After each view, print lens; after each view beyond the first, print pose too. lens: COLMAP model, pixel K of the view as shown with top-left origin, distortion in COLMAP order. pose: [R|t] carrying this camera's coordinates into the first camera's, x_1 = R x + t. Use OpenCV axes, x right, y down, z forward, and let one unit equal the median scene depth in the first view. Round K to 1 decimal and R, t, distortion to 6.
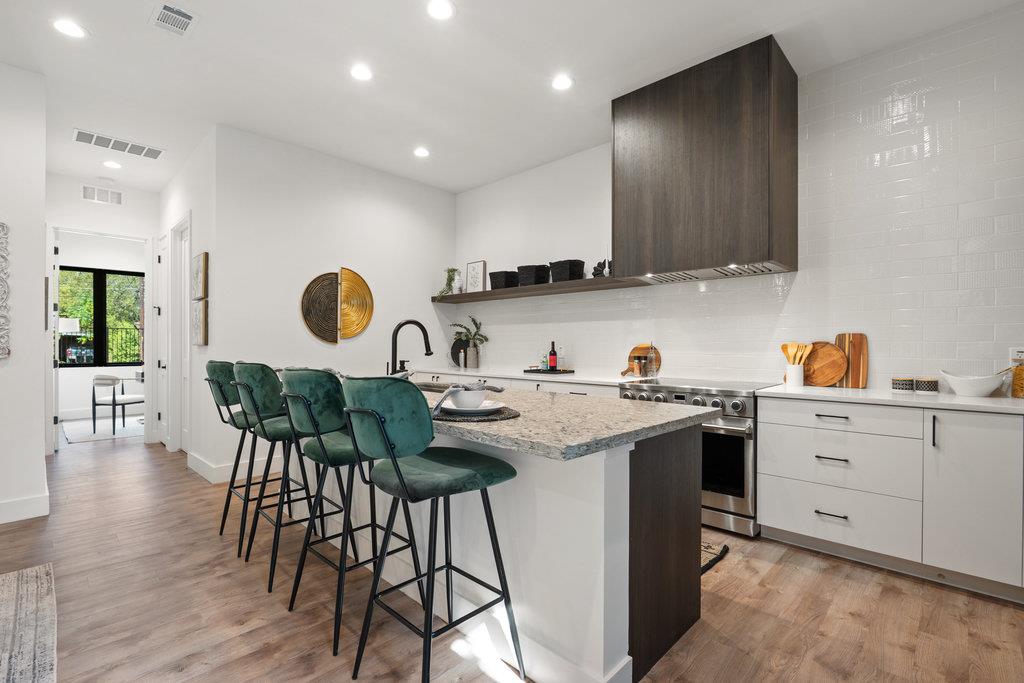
lens RADIAL K [[466.1, 0, 512.7], [0, 466.1, 349.4], [0, 0, 1]] dist [-0.004943, -0.001938]
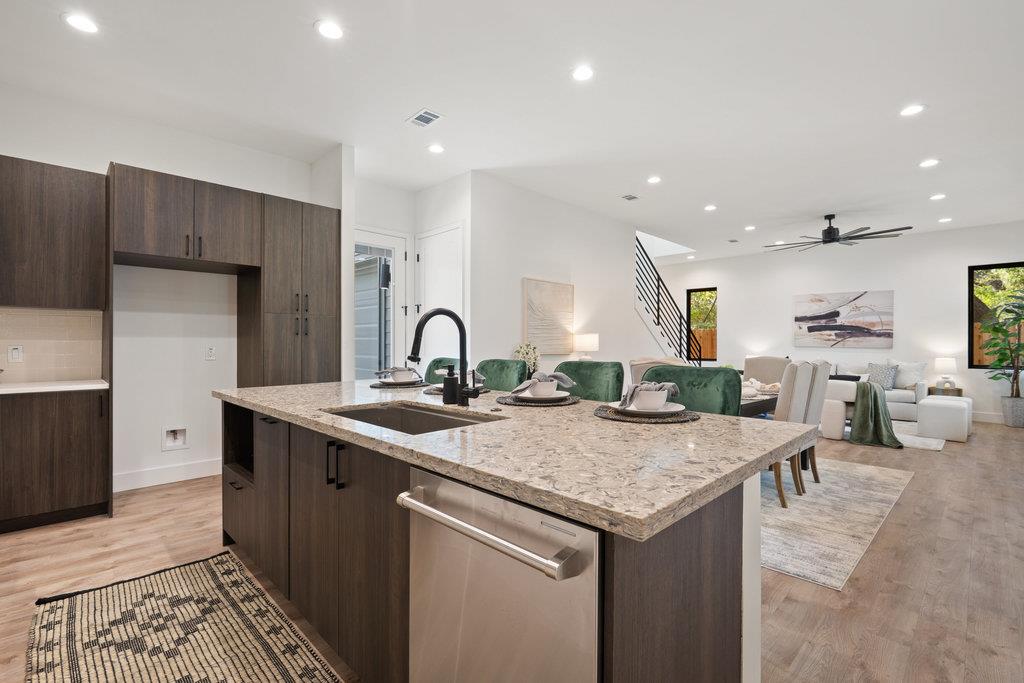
lens RADIAL K [[466.1, 0, 506.8], [0, 466.1, 341.6], [0, 0, 1]] dist [-0.004943, -0.001938]
pose [[-0.999605, -0.002027, 0.028029, -0.226002], [-0.001867, 0.999982, 0.005706, -0.013507], [-0.028040, 0.005652, -0.999591, 1.137462]]
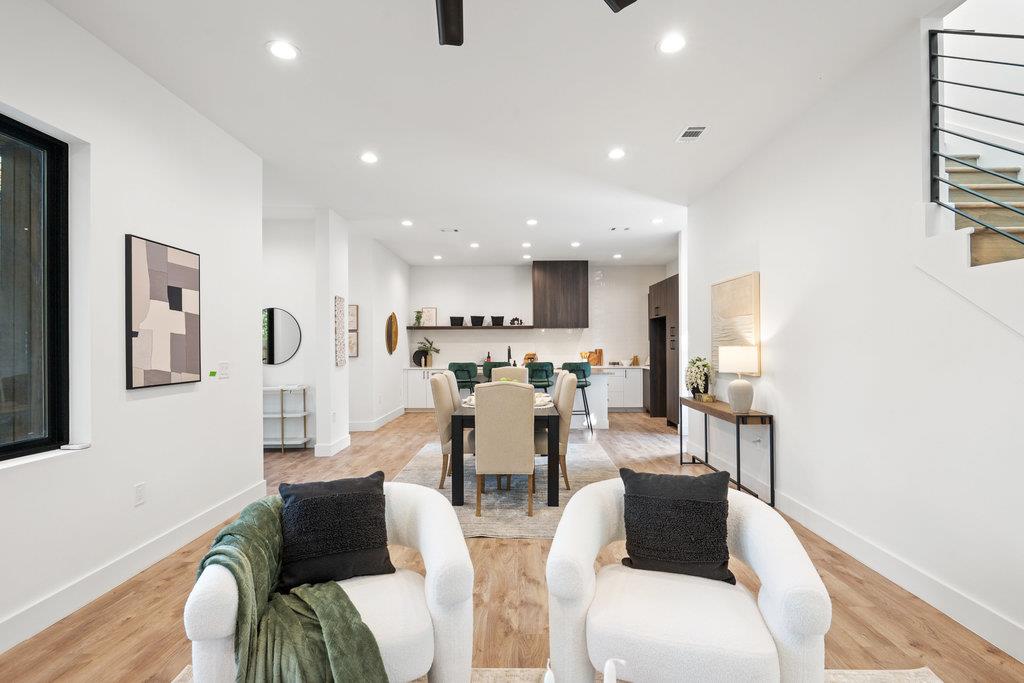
lens RADIAL K [[466.1, 0, 511.7], [0, 466.1, 345.5], [0, 0, 1]] dist [-0.004943, -0.001938]
pose [[0.726166, -0.004120, 0.687507, -1.449287], [0.013887, 0.999866, -0.008676, -0.029251], [-0.687379, 0.015848, 0.726126, -0.708926]]
